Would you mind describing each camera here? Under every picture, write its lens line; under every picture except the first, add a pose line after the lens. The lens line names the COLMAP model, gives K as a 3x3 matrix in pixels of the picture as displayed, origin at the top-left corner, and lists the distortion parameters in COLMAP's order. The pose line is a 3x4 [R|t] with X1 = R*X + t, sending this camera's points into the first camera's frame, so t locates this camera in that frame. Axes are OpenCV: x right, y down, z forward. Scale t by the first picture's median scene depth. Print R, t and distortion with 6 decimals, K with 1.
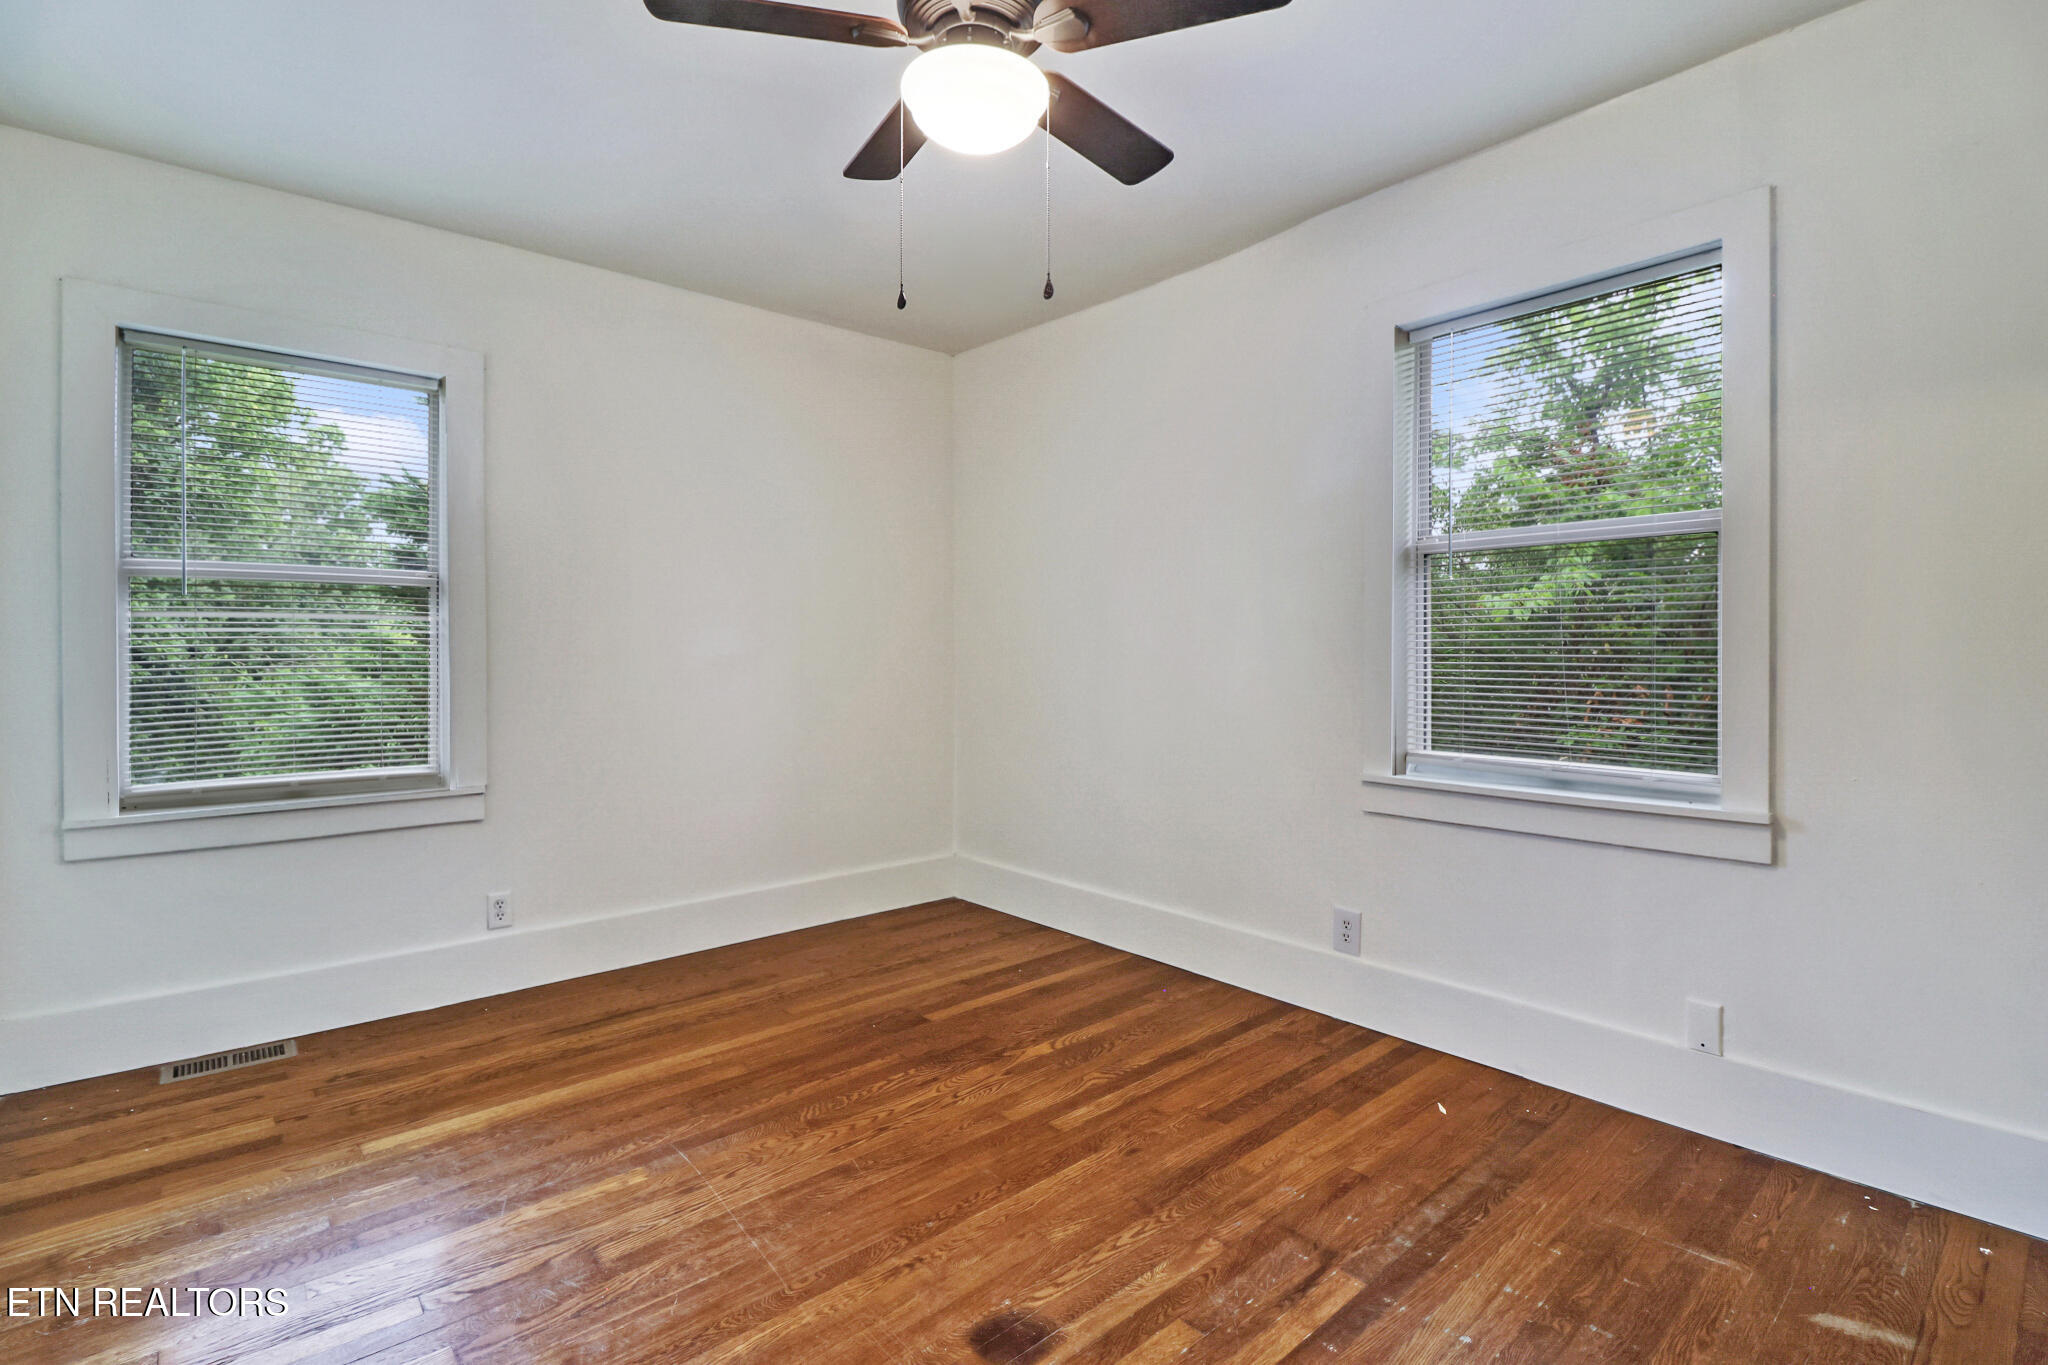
lens RADIAL K [[946.2, 0, 1023.5], [0, 946.2, 667.1], [0, 0, 1]] dist [-0.004813, -0.008730]
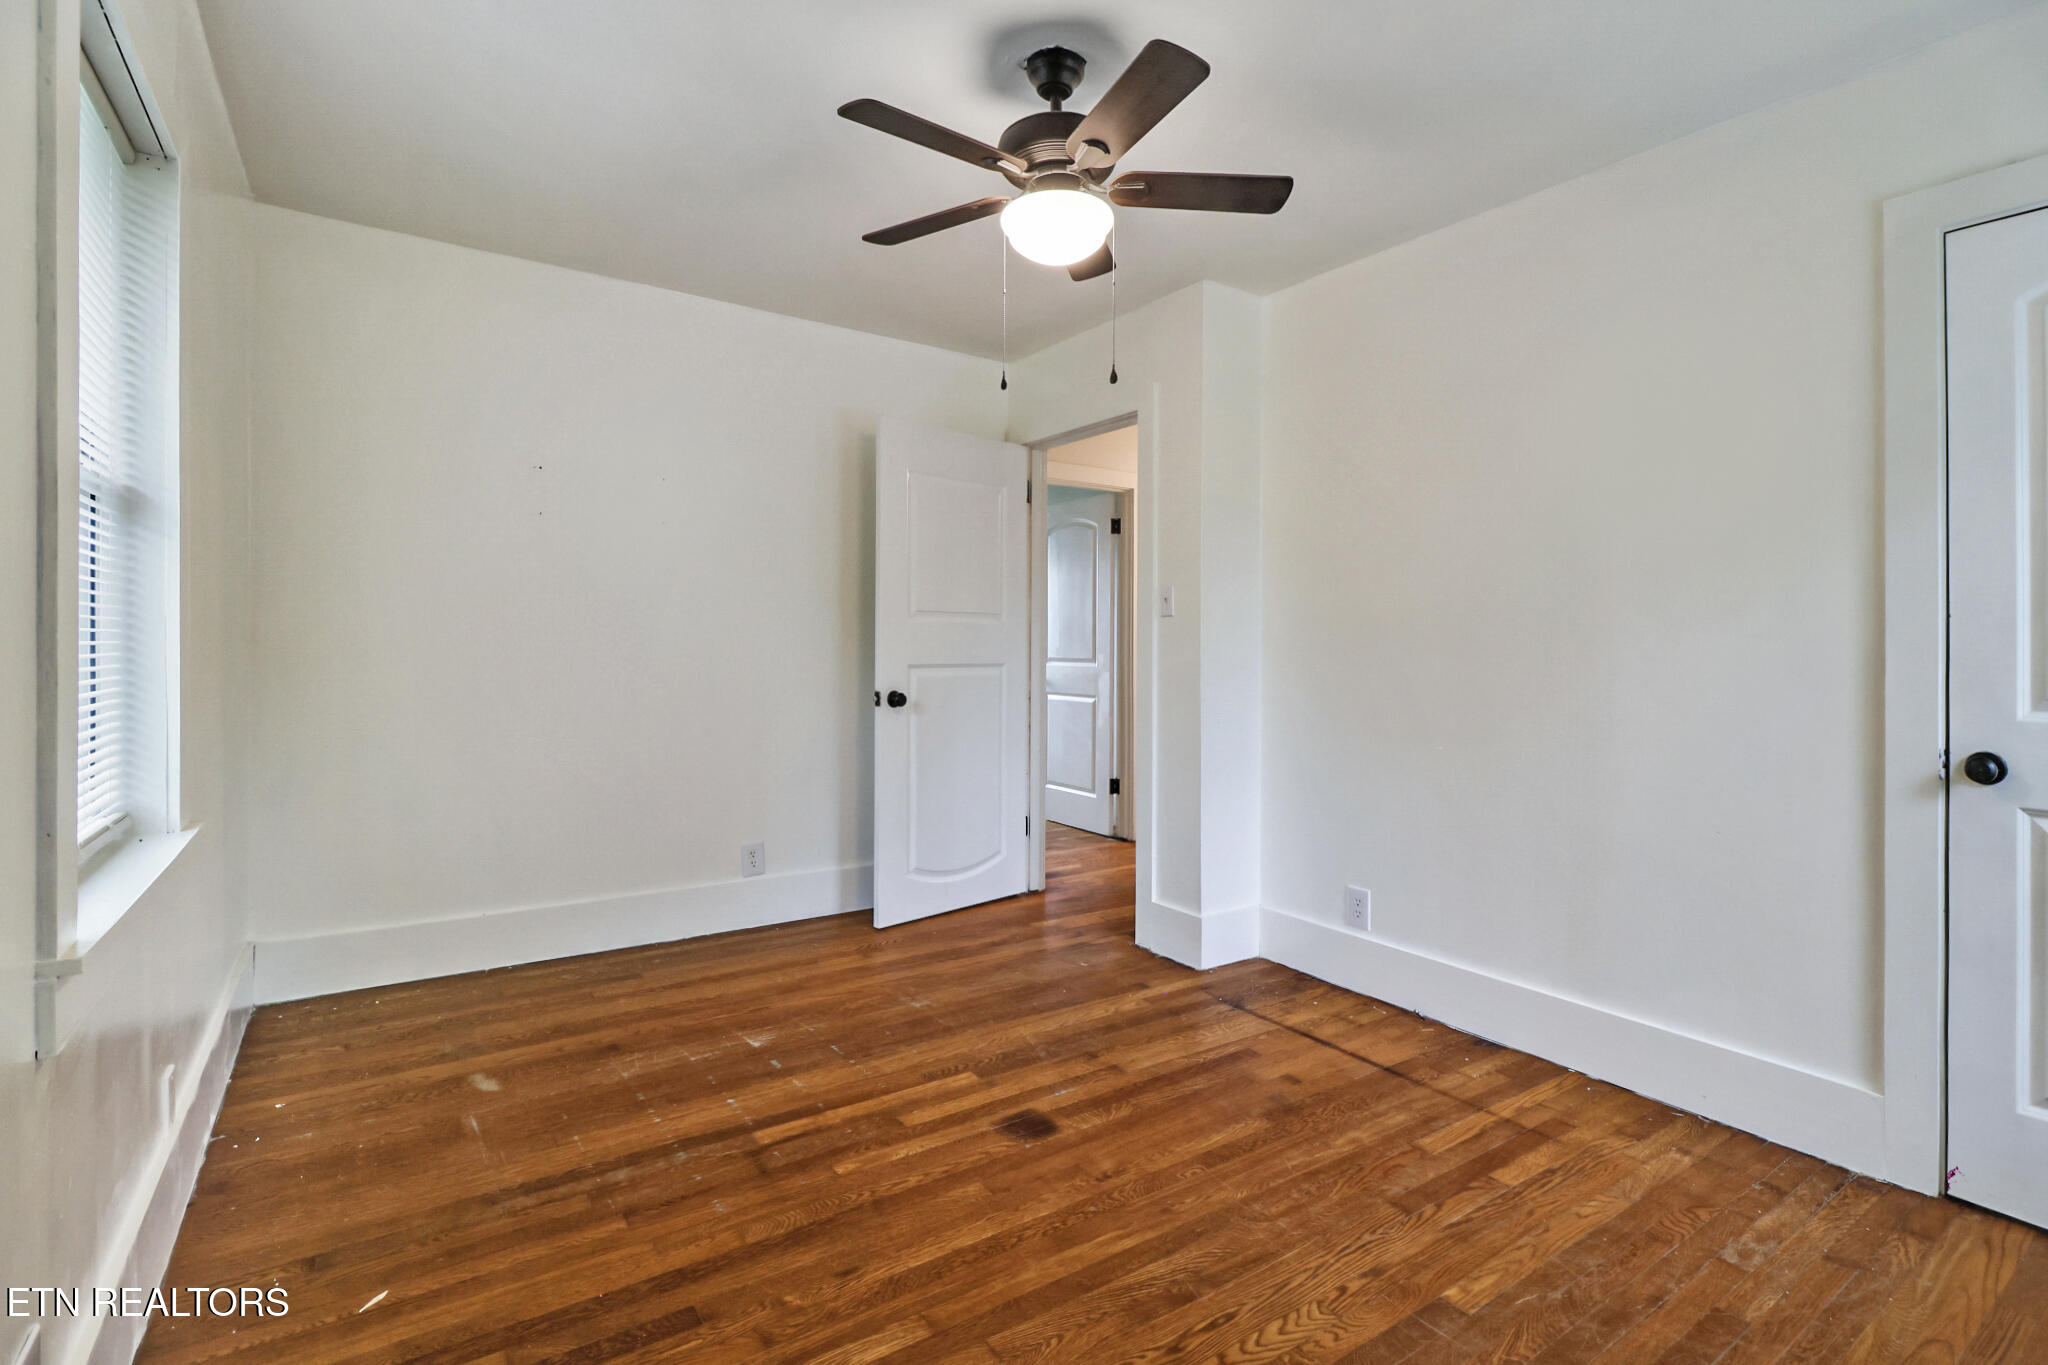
lens RADIAL K [[946.2, 0, 1023.2], [0, 946.2, 664.1], [0, 0, 1]] dist [-0.004813, -0.008730]
pose [[-0.993145, -0.003946, 0.116820, -0.141915], [0.000264, 0.999352, 0.036006, -0.035578], [-0.116887, 0.035790, -0.992500, 2.004307]]
